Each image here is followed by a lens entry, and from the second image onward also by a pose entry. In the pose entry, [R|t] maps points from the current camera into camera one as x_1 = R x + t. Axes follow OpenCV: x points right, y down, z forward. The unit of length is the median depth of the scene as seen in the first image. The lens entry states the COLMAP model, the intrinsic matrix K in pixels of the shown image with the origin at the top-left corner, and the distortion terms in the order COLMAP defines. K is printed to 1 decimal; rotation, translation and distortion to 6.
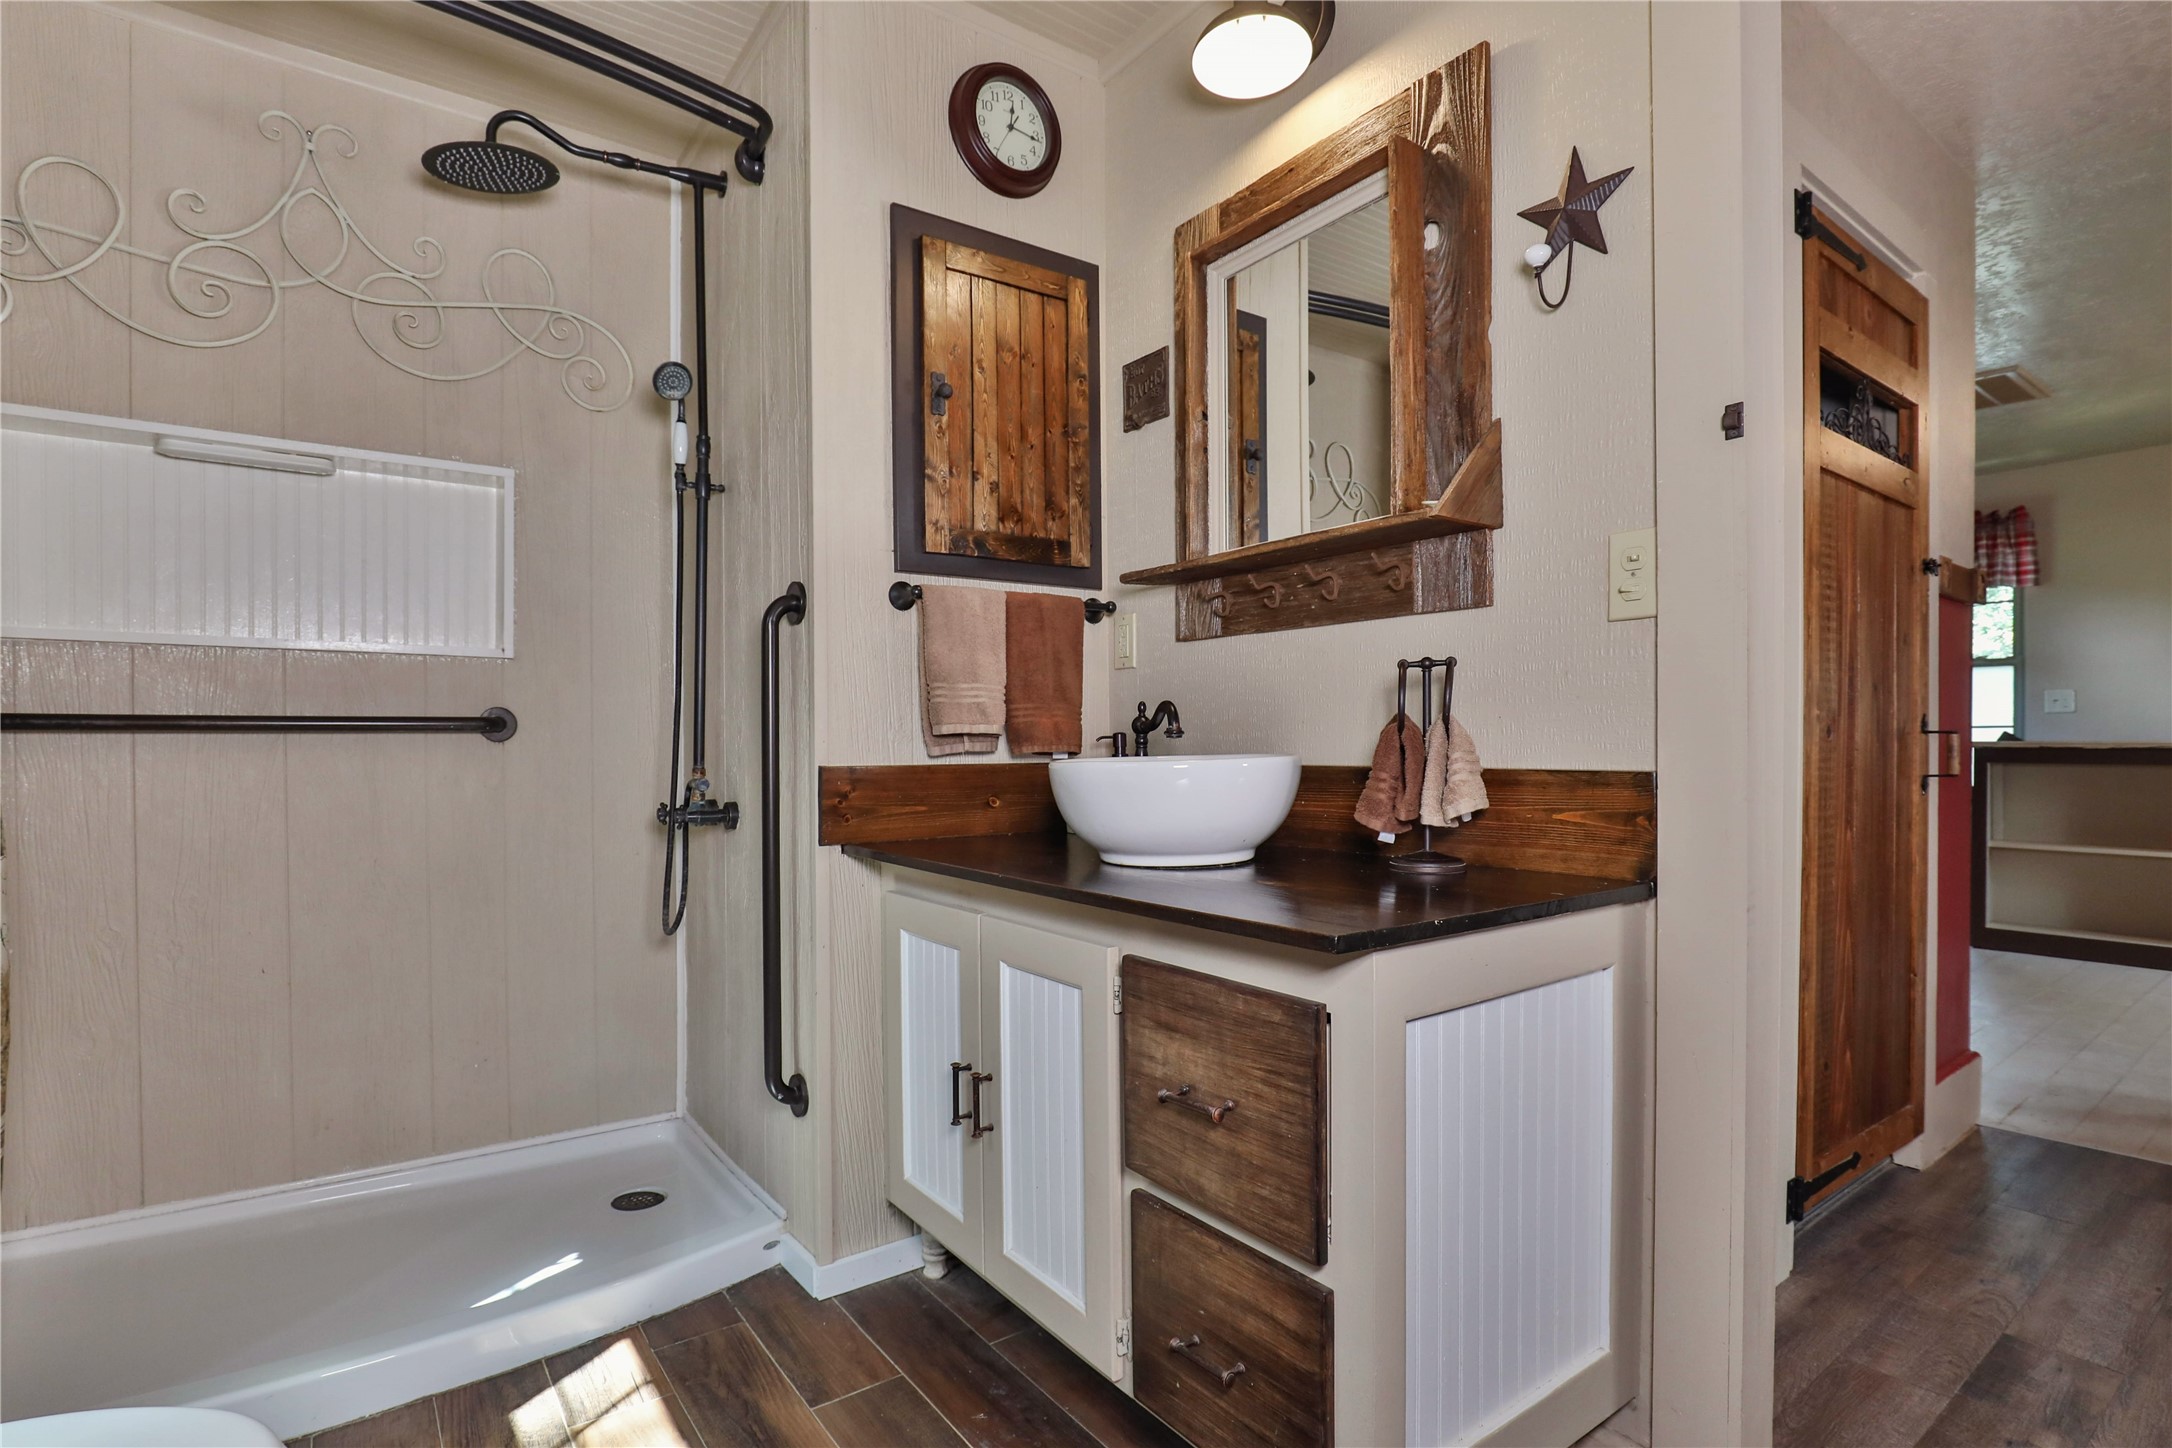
lens RADIAL K [[1058.7, 0, 1089.7], [0, 1058.7, 741.5], [0, 0, 1]] dist [-0.015589, 0.000280]
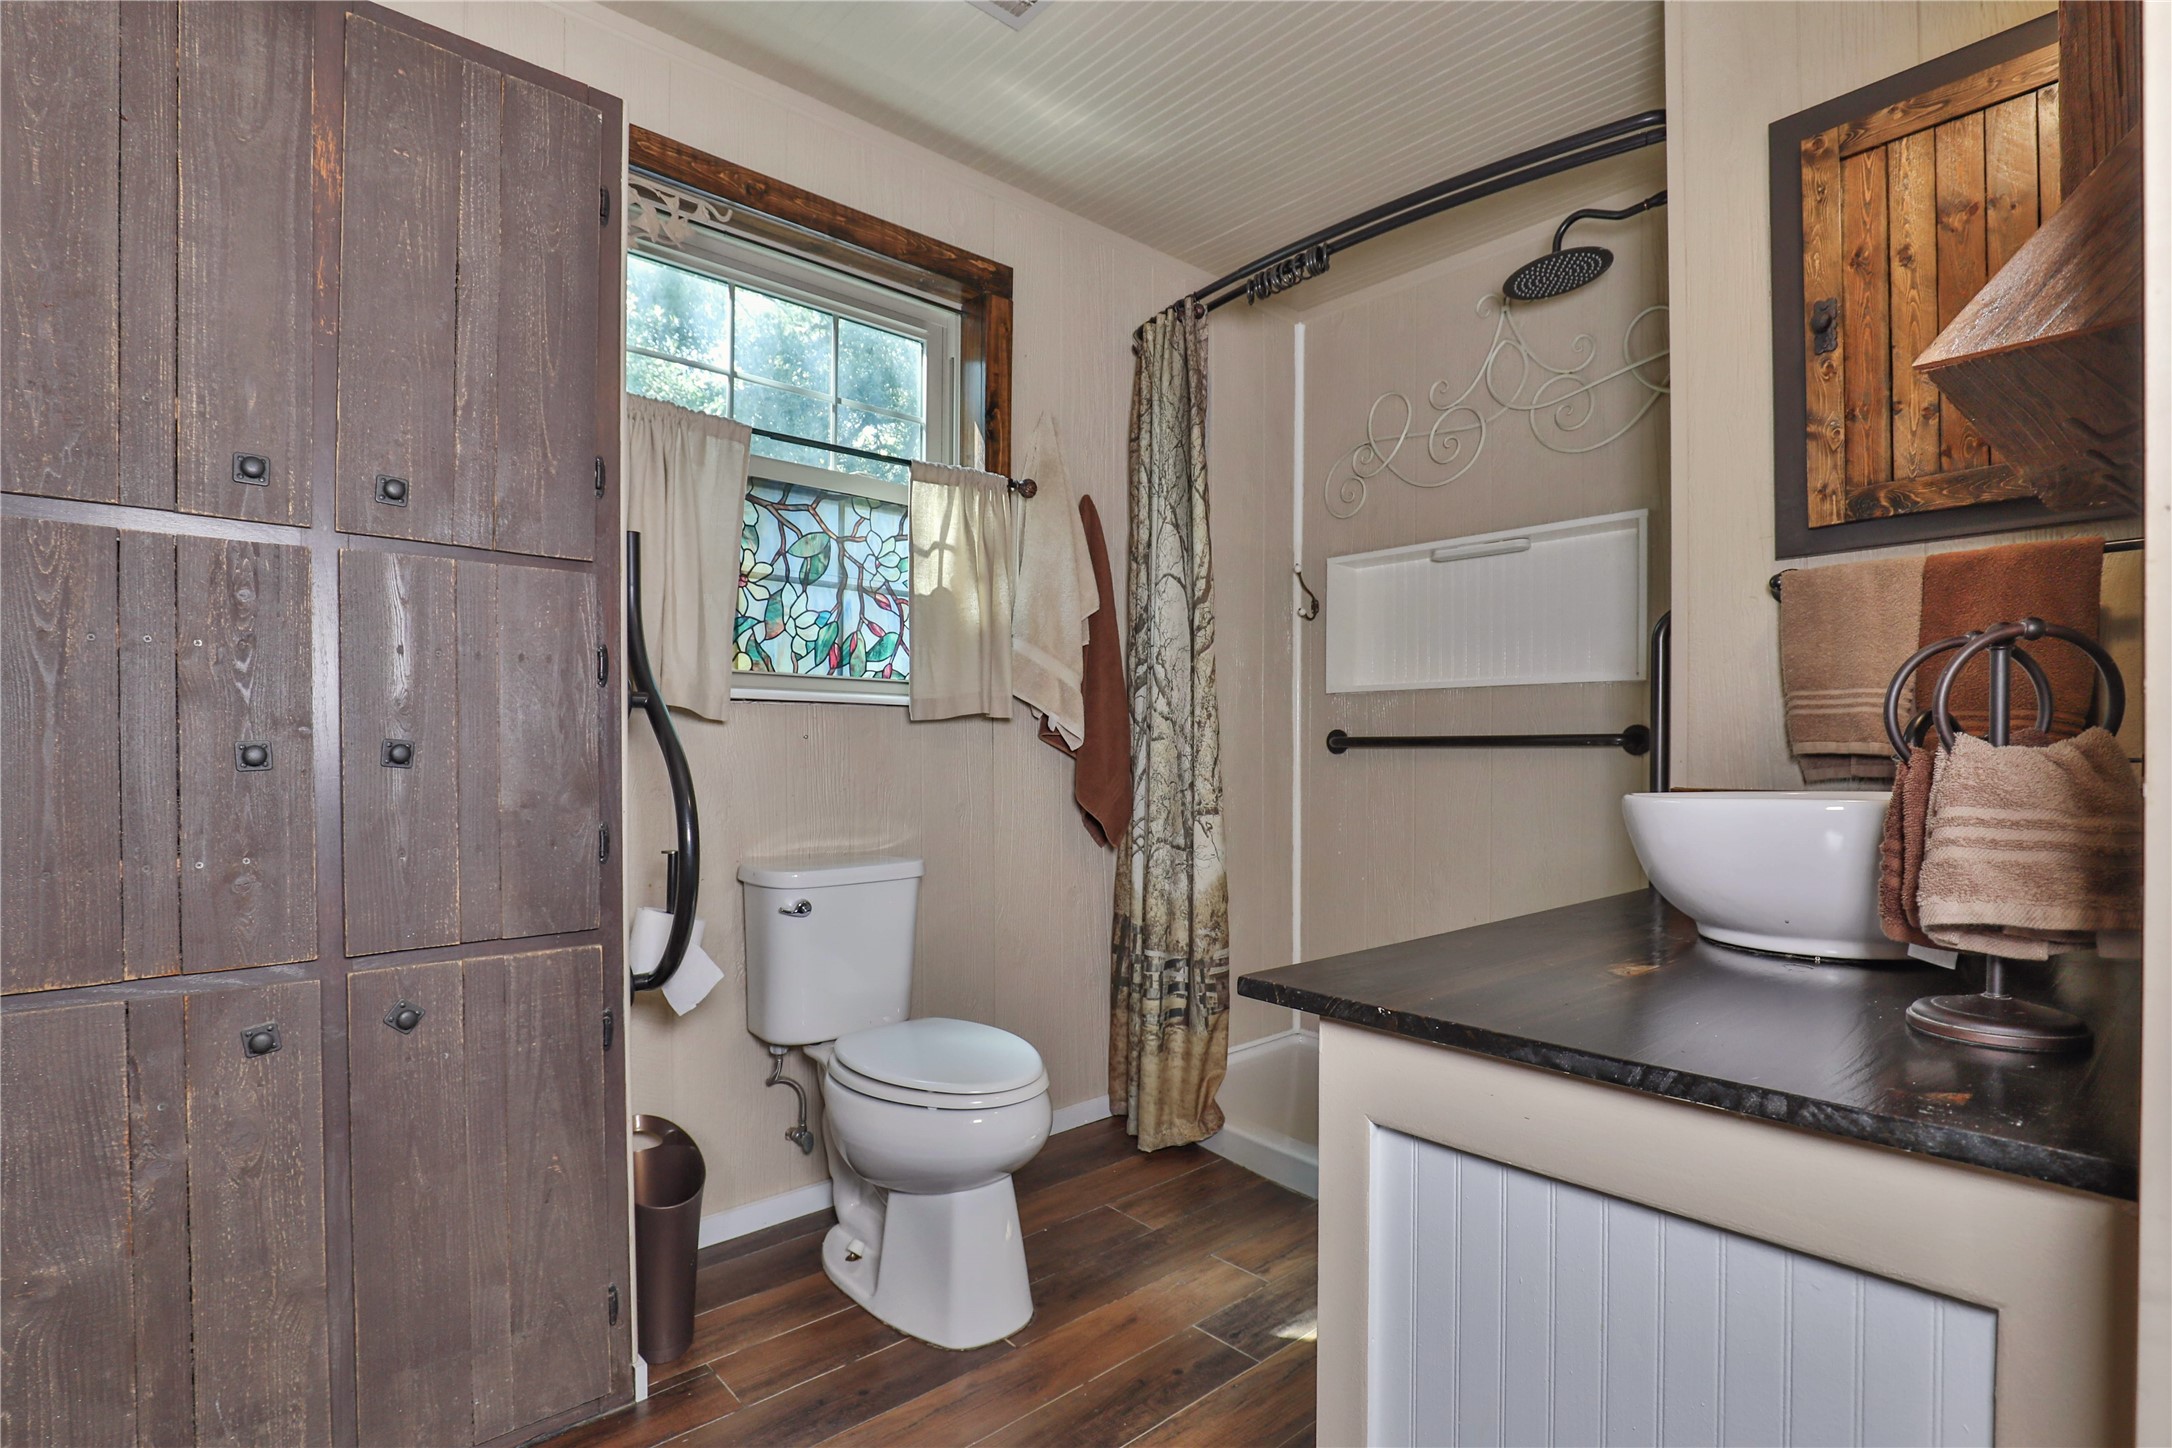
lens RADIAL K [[1058.7, 0, 1099.0], [0, 1058.7, 741.7], [0, 0, 1]] dist [-0.015589, 0.000280]
pose [[0.102709, -0.001080, -0.994711, 0.586848], [0.005450, 0.999985, -0.000523, -0.019208], [0.994697, -0.005367, 0.102713, 0.375399]]
